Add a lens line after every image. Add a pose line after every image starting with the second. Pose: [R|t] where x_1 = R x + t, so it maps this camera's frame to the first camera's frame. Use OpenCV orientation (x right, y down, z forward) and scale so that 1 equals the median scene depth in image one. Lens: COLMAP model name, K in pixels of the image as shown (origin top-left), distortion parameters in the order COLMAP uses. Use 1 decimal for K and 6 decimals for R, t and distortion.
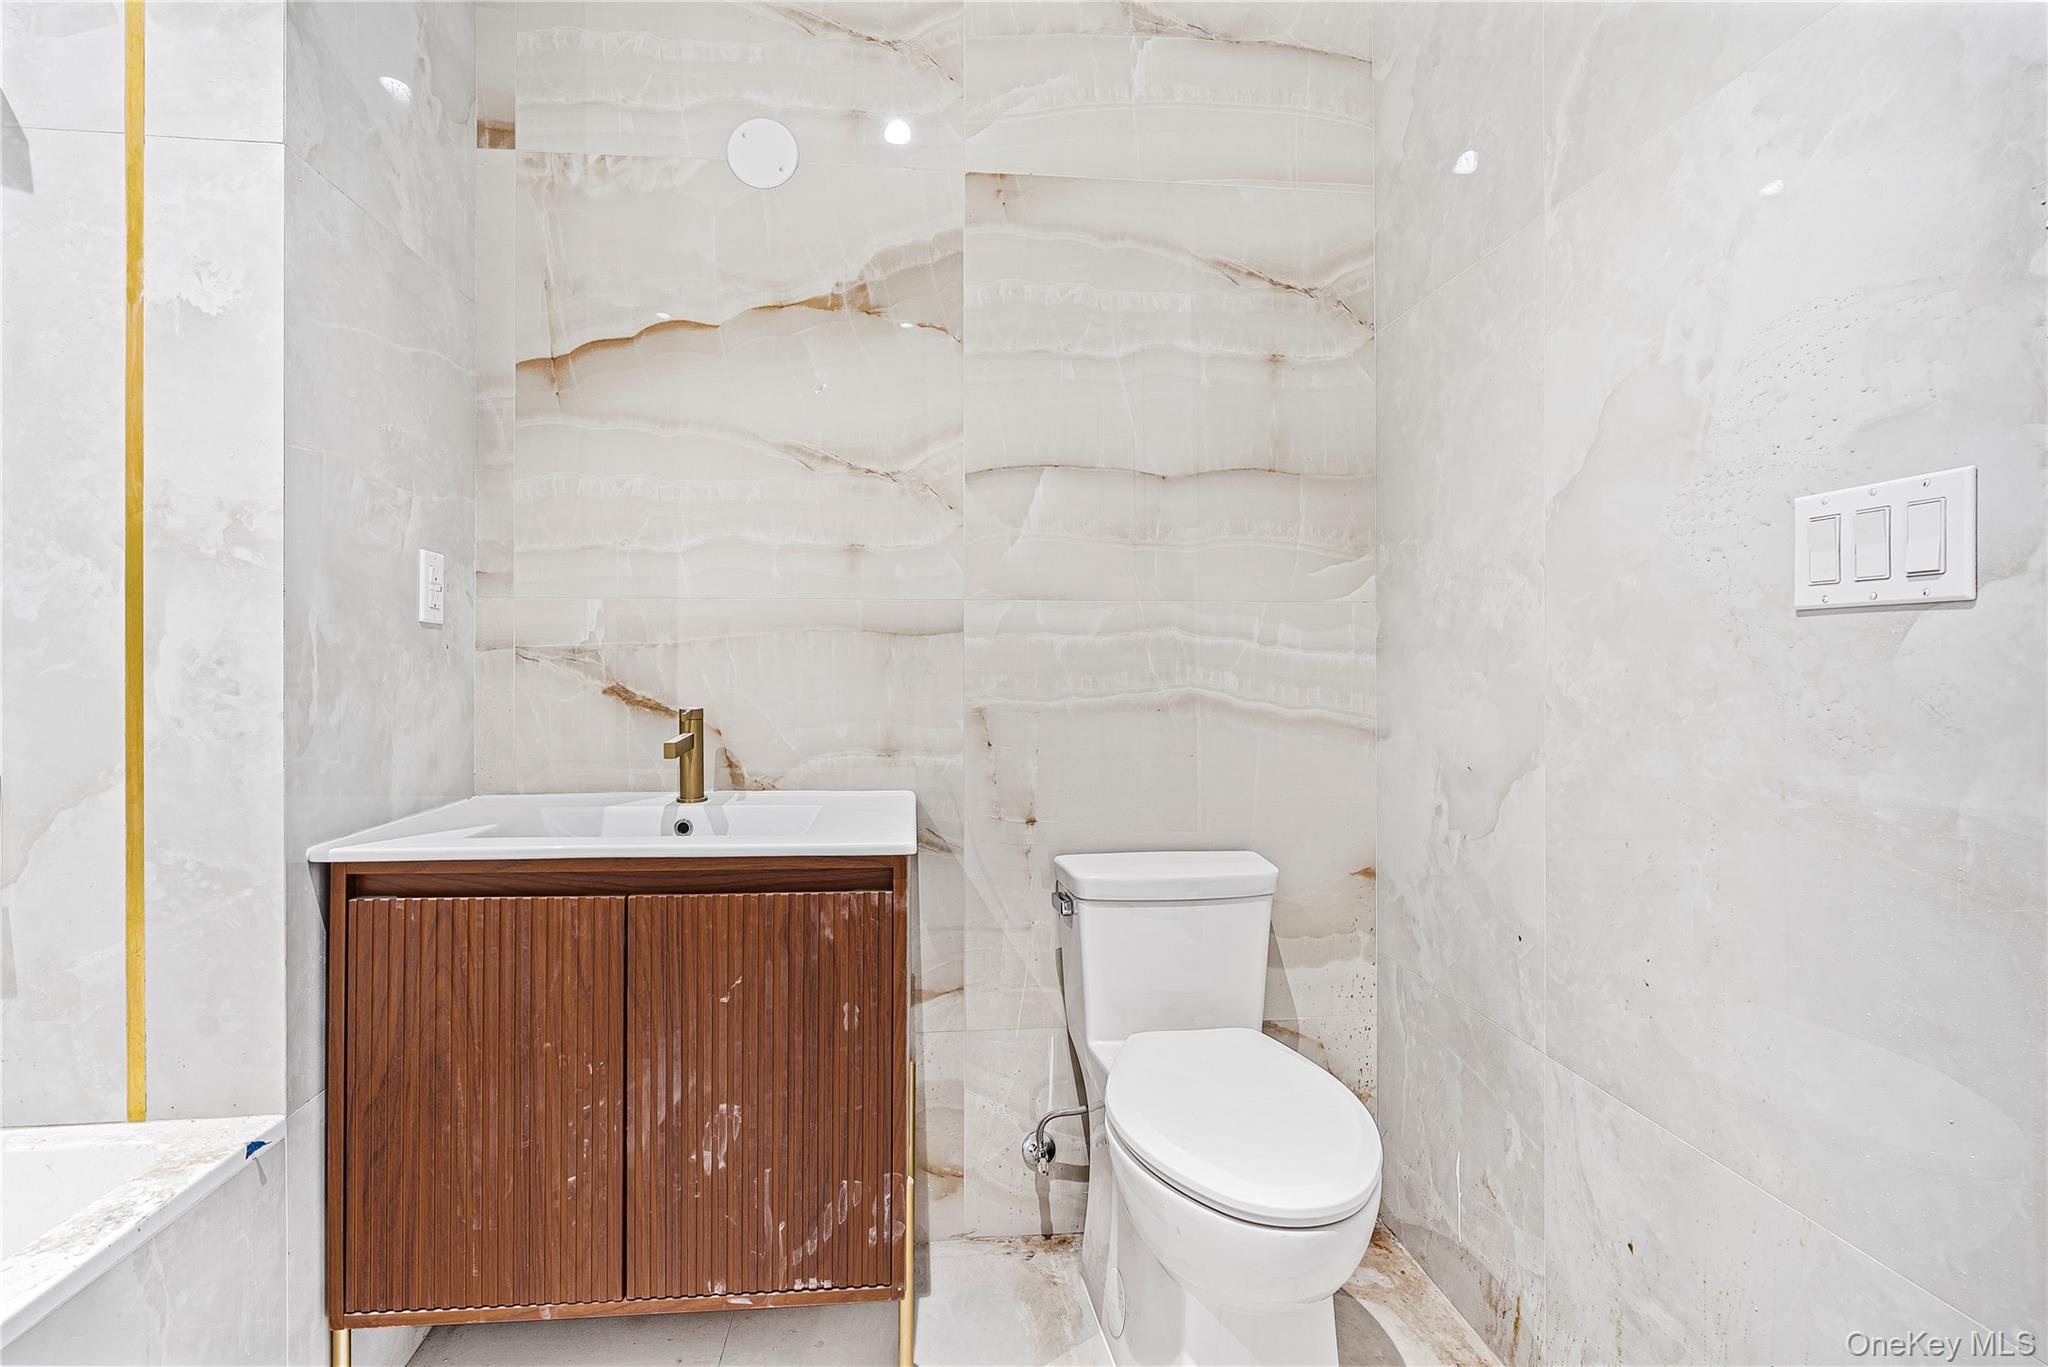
lens RADIAL K [[934.4, 0, 1017.3], [0, 934.4, 663.0], [0, 0, 1]] dist [-0.005704, 0.000755]
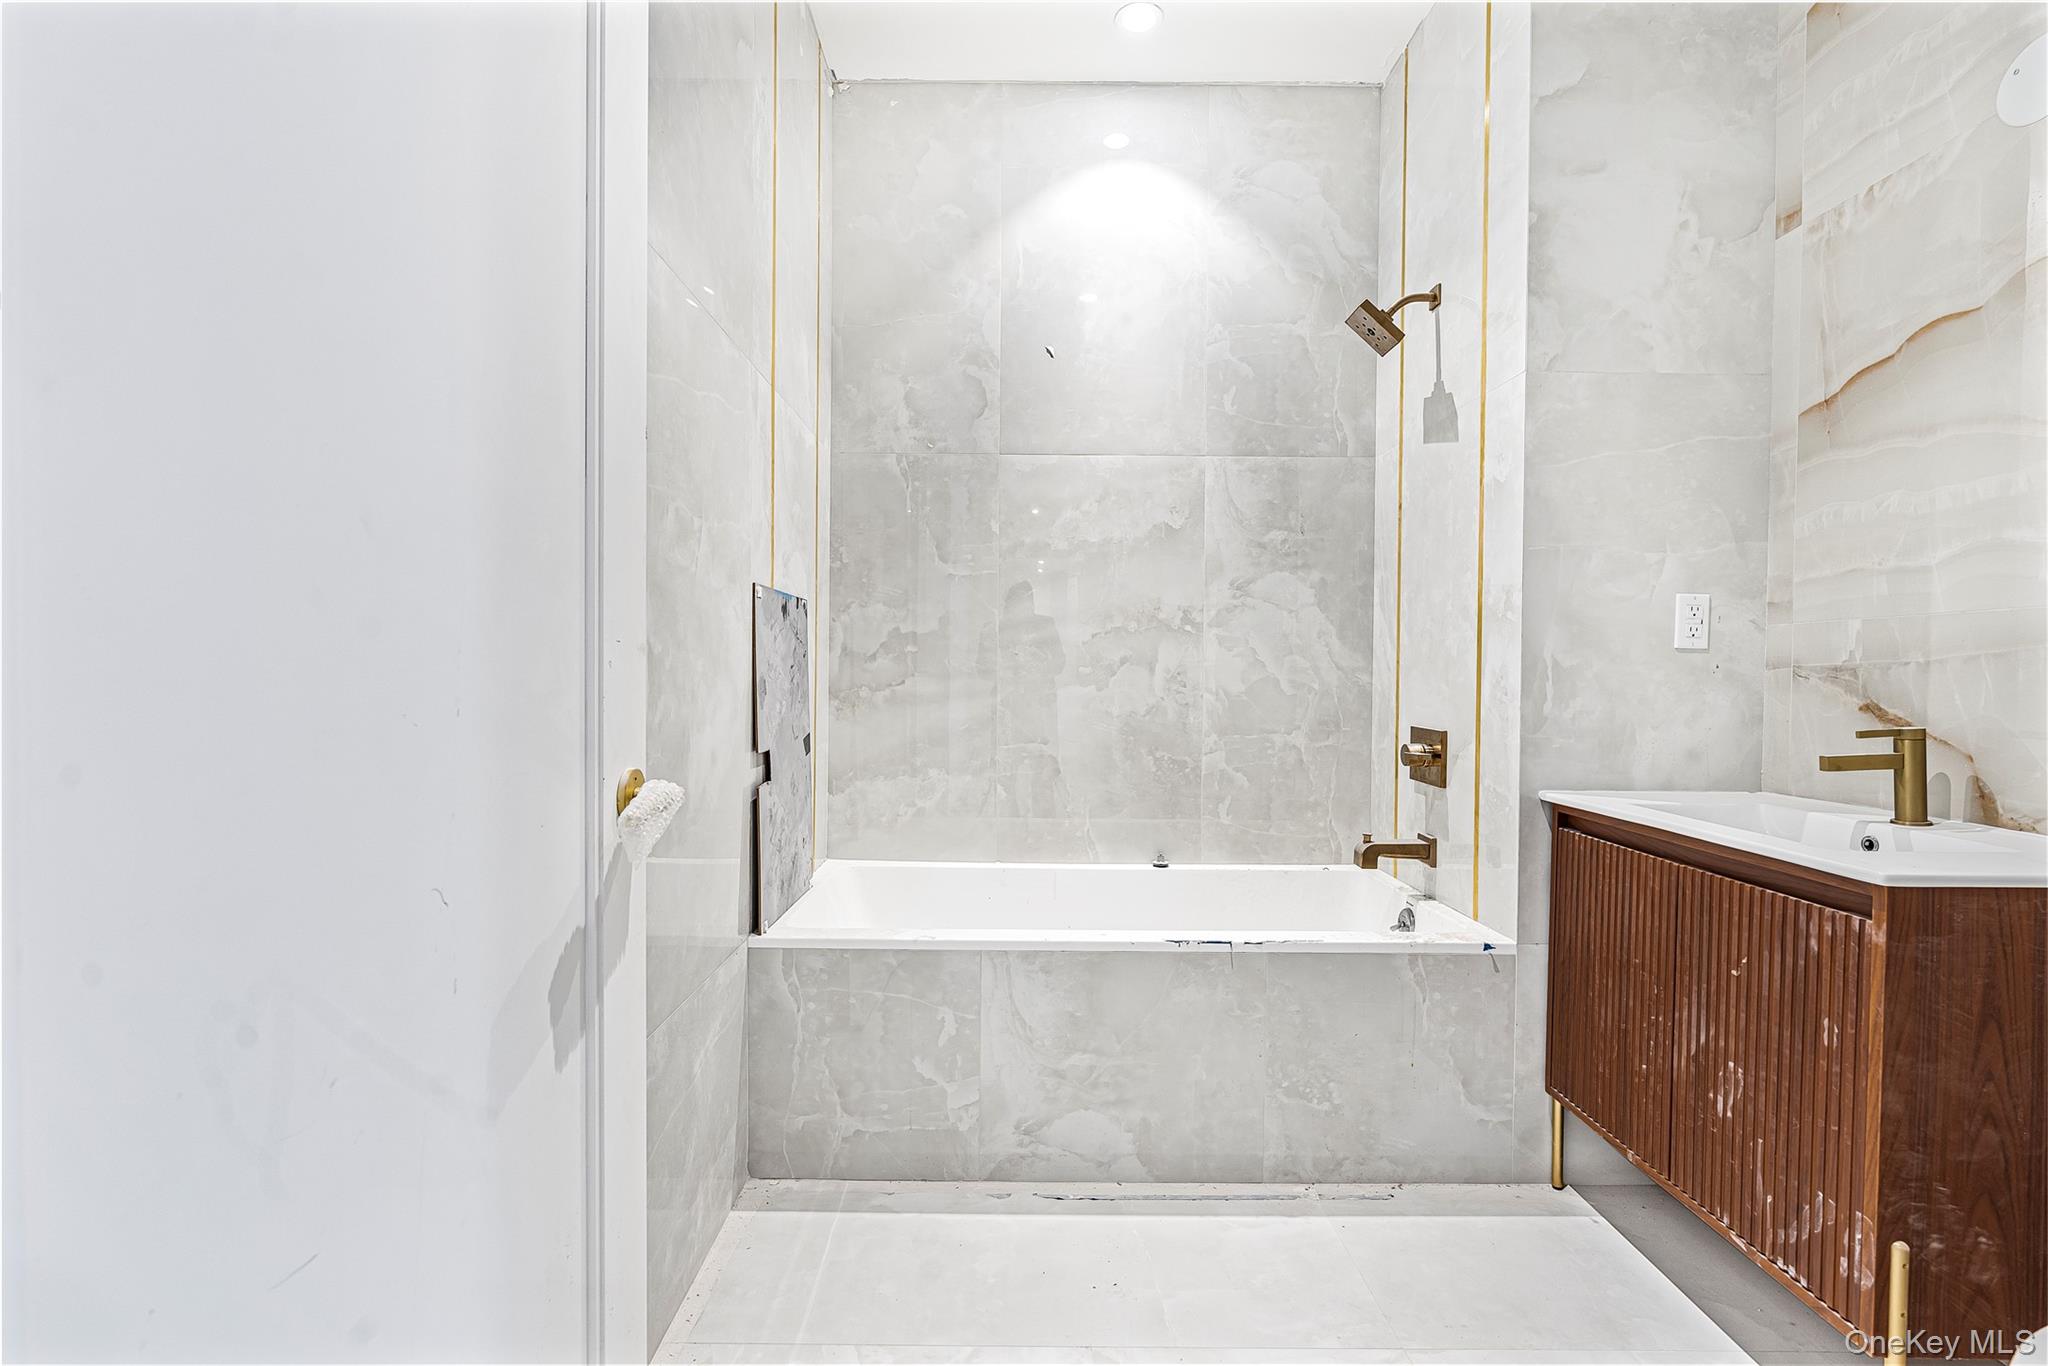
lens RADIAL K [[950.7, 0, 1008.6], [0, 950.7, 685.8], [0, 0, 1]] dist [-0.002280, 0.000254]
pose [[-0.112518, 0.011856, -0.993579, 0.942017], [-0.009086, 0.999875, 0.012960, 0.000480], [0.993608, 0.010486, -0.112396, 0.238553]]
